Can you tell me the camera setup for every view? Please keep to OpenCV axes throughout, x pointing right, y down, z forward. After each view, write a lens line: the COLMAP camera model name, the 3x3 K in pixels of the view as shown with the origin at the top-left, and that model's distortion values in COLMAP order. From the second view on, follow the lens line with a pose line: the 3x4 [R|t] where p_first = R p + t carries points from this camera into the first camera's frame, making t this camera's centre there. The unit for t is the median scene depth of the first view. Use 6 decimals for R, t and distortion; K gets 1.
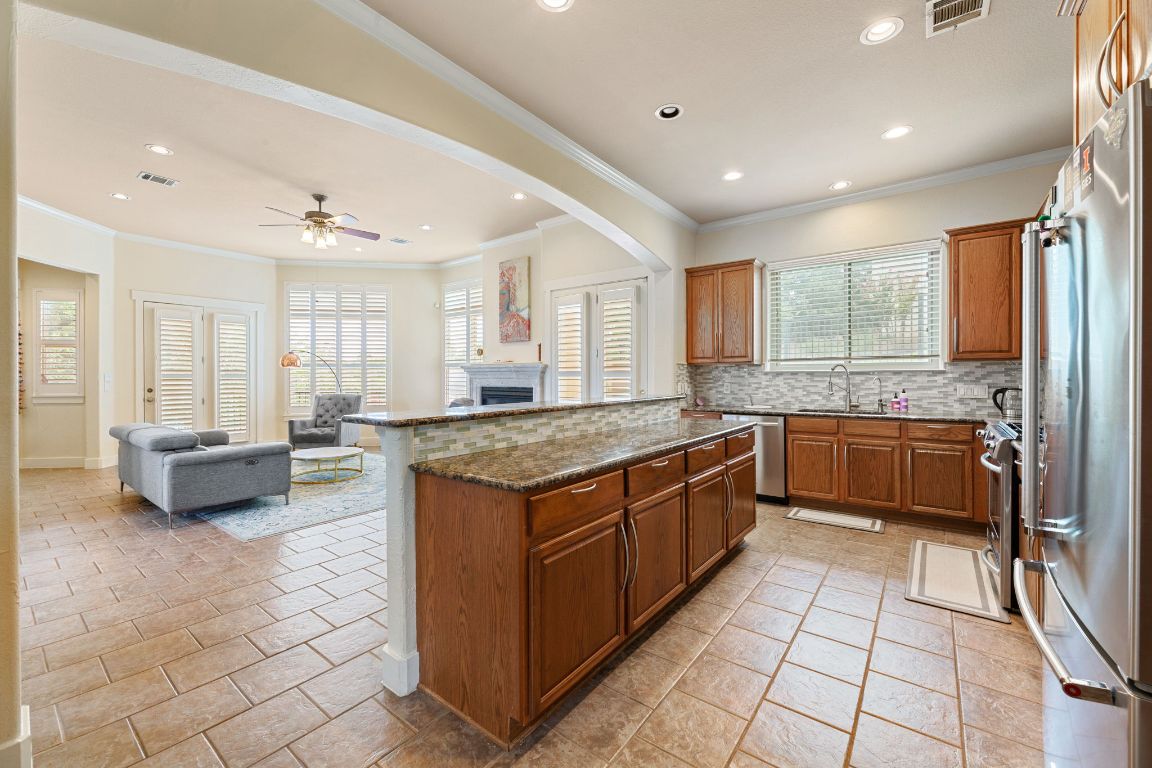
lens RADIAL K [[467.1, 0, 570.7], [0, 467.1, 377.4], [0, 0, 1]] dist [-0.007374, 0.000636]
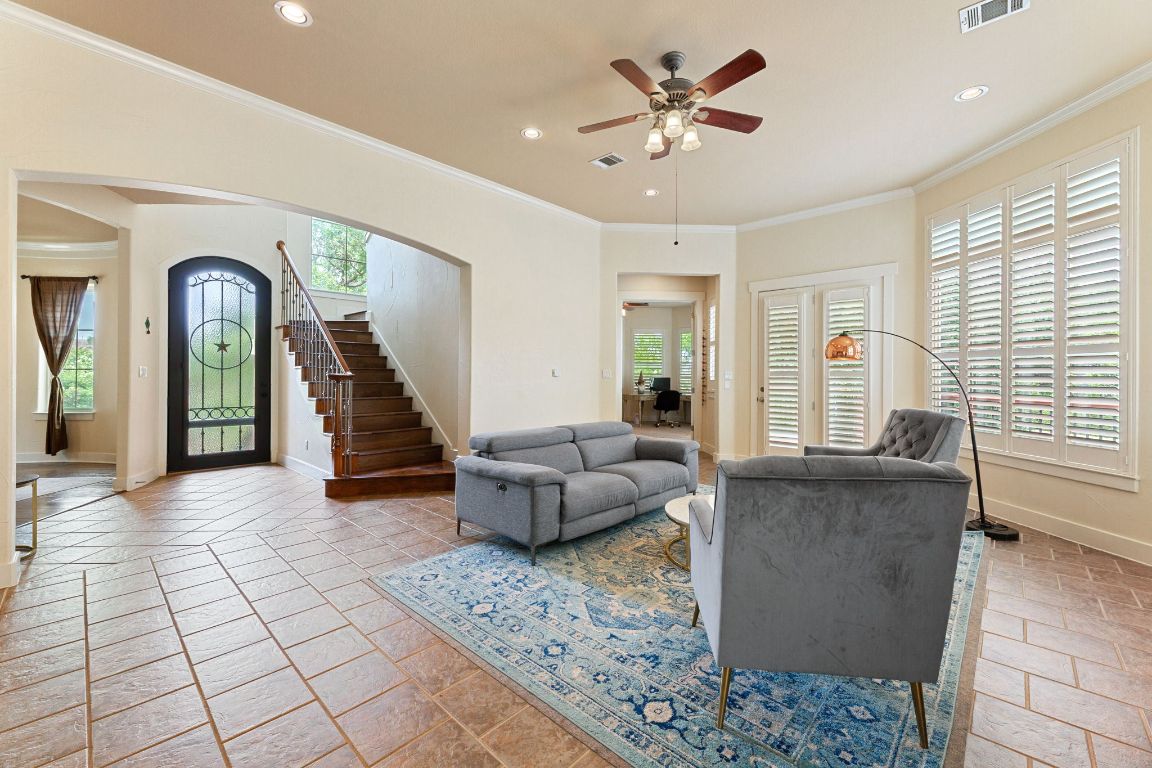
lens RADIAL K [[467.1, 0, 575.7], [0, 467.1, 374.7], [0, 0, 1]] dist [-0.007374, 0.000636]
pose [[-0.086968, 0.000307, -0.996211, 0.059125], [0.000184, 1.000000, 0.000292, -0.001758], [0.996211, -0.000158, -0.086968, 1.124188]]
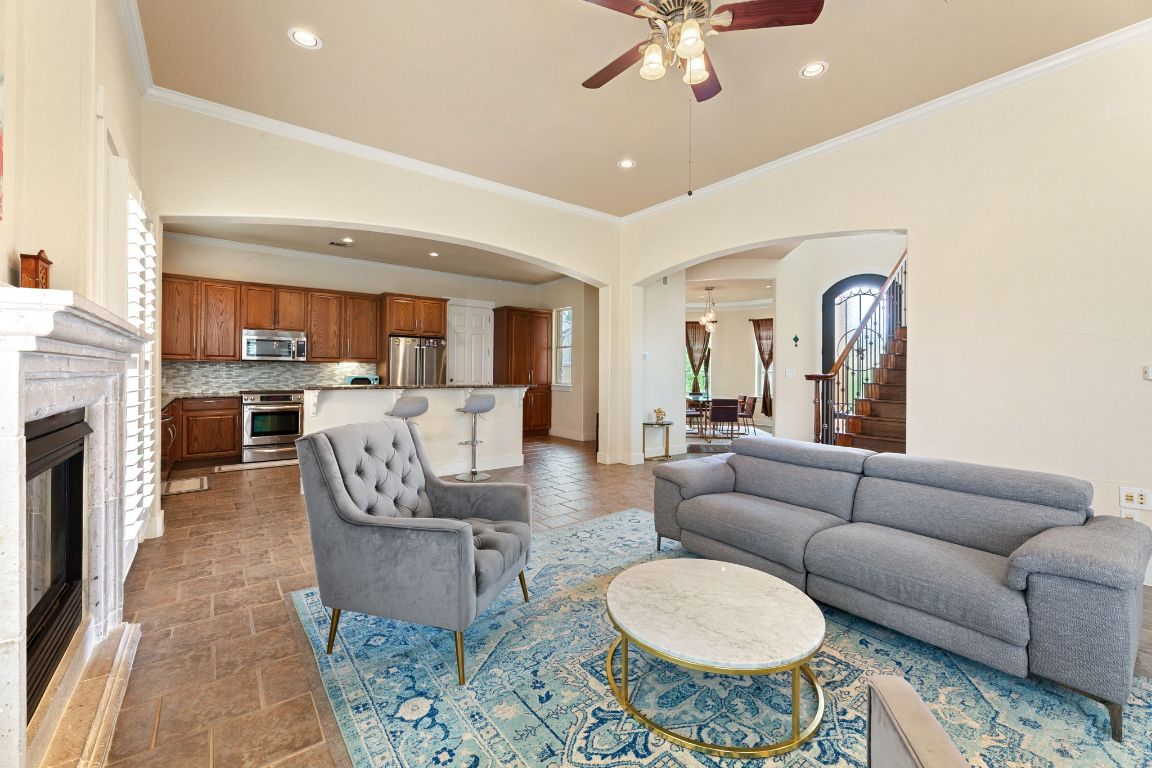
lens RADIAL K [[467.1, 0, 579.9], [0, 467.1, 373.8], [0, 0, 1]] dist [-0.007374, 0.000636]
pose [[-0.971712, -0.008763, 0.236007, -0.661604], [-0.008446, 0.999962, 0.002355, -0.003153], [-0.236018, 0.000295, -0.971749, 1.747573]]
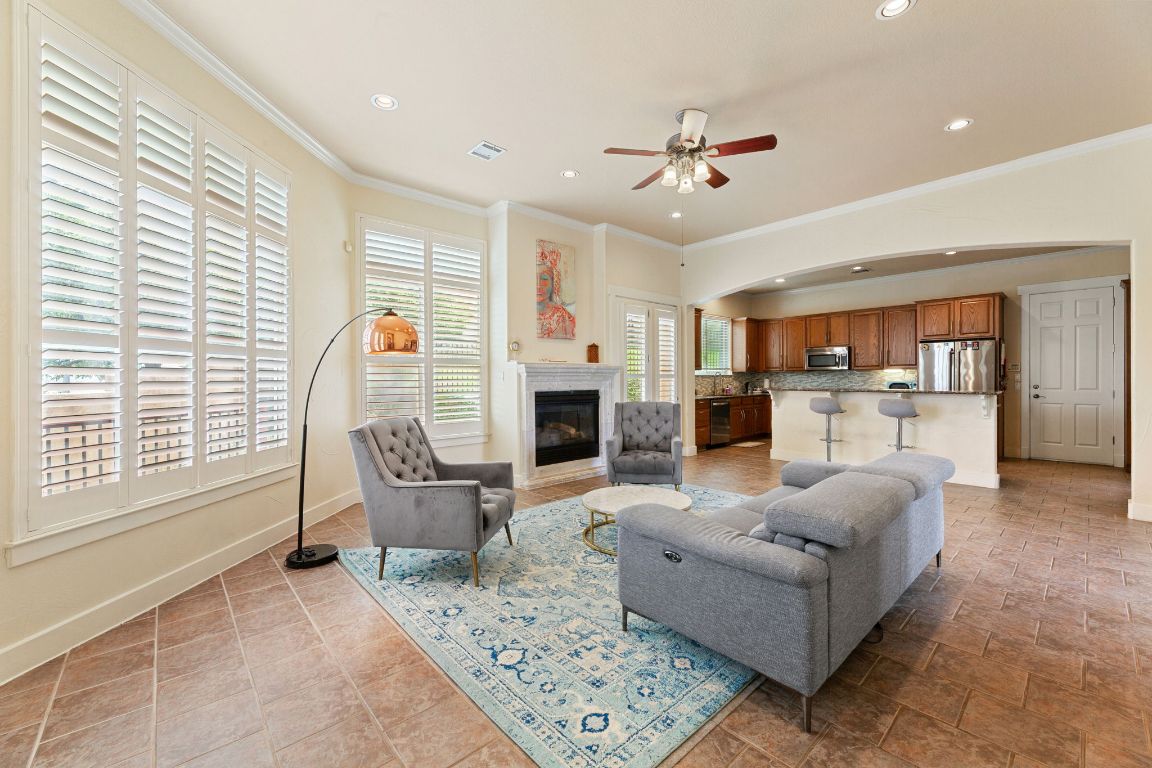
lens RADIAL K [[467.1, 0, 571.7], [0, 467.1, 385.3], [0, 0, 1]] dist [-0.007374, 0.000636]
pose [[0.187407, -0.014151, 0.982180, -1.499186], [0.005196, 0.999897, 0.013415, -0.000513], [-0.982269, 0.002589, 0.187461, 1.245399]]
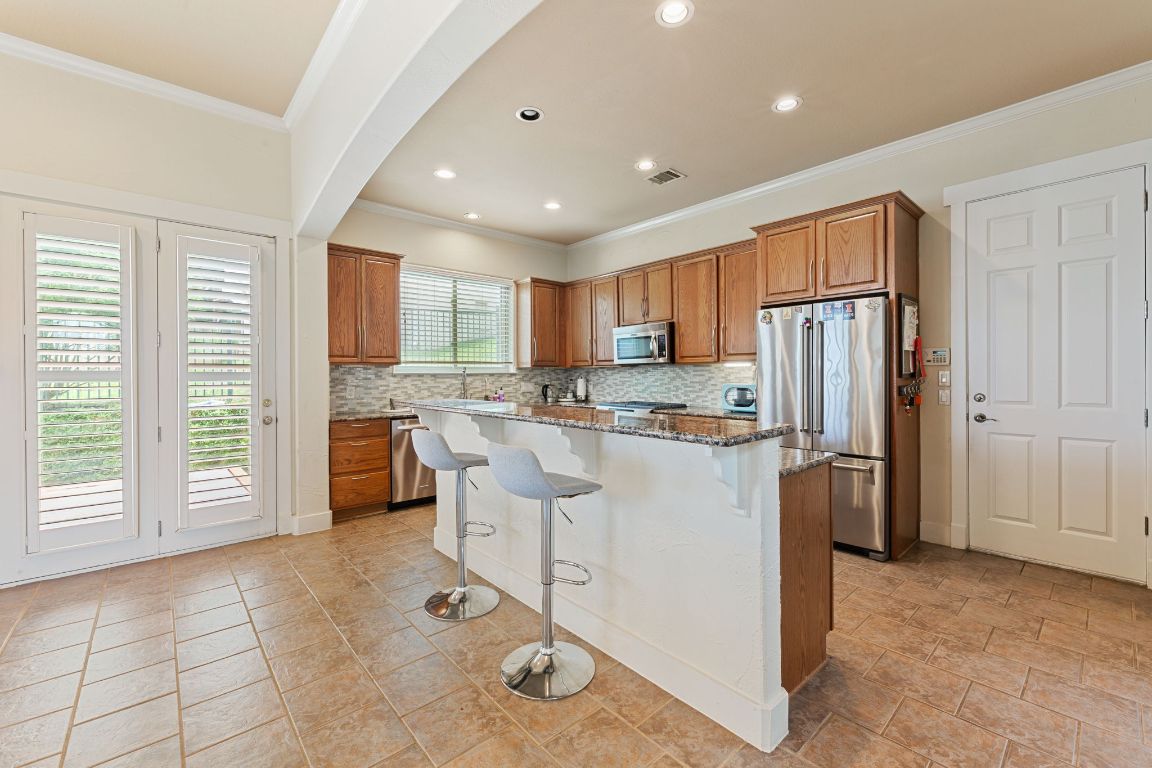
lens RADIAL K [[467.1, 0, 581.7], [0, 467.1, 379.9], [0, 0, 1]] dist [-0.007374, 0.000636]
pose [[0.173019, -0.010592, 0.984862, -0.529469], [0.007085, 0.999930, 0.009509, -0.006142], [-0.984893, 0.005333, 0.173082, 0.512689]]
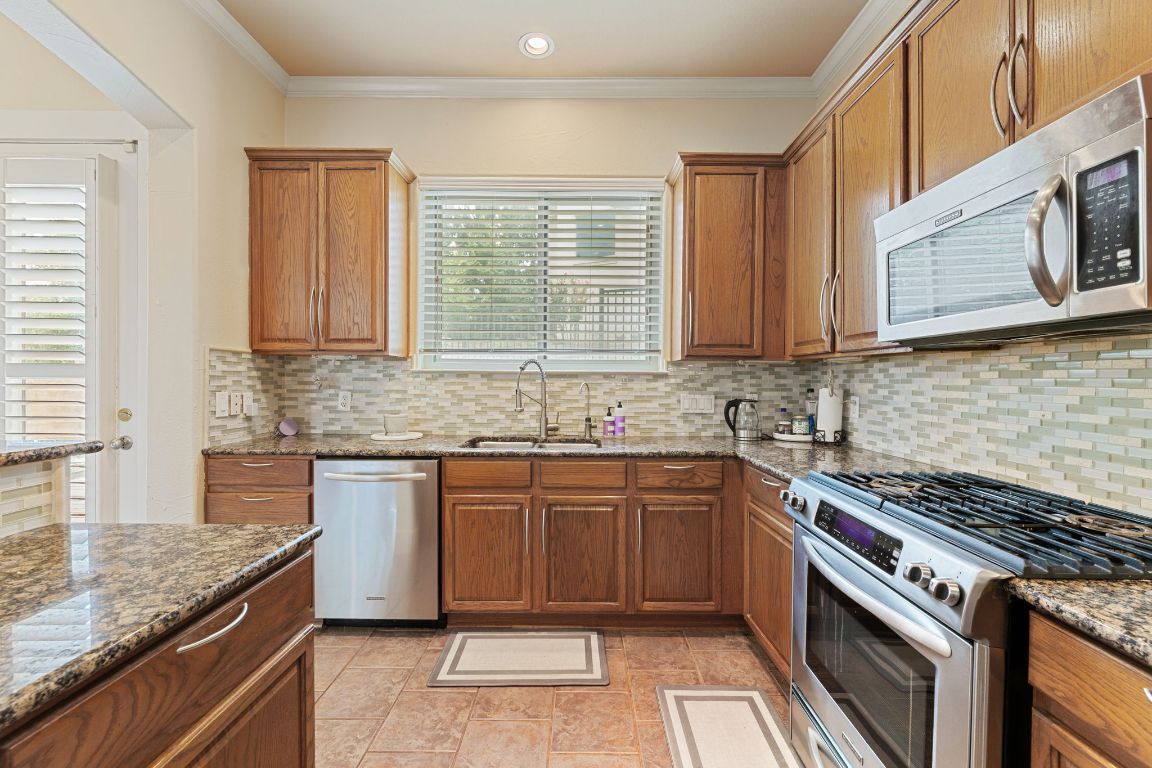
lens RADIAL K [[467.1, 0, 582.8], [0, 467.1, 383.0], [0, 0, 1]] dist [-0.007374, 0.000636]
pose [[0.788229, 0.001144, 0.615381, 0.266039], [-0.008763, 0.999918, 0.009365, -0.005223], [-0.615319, -0.012774, 0.788174, 0.497838]]
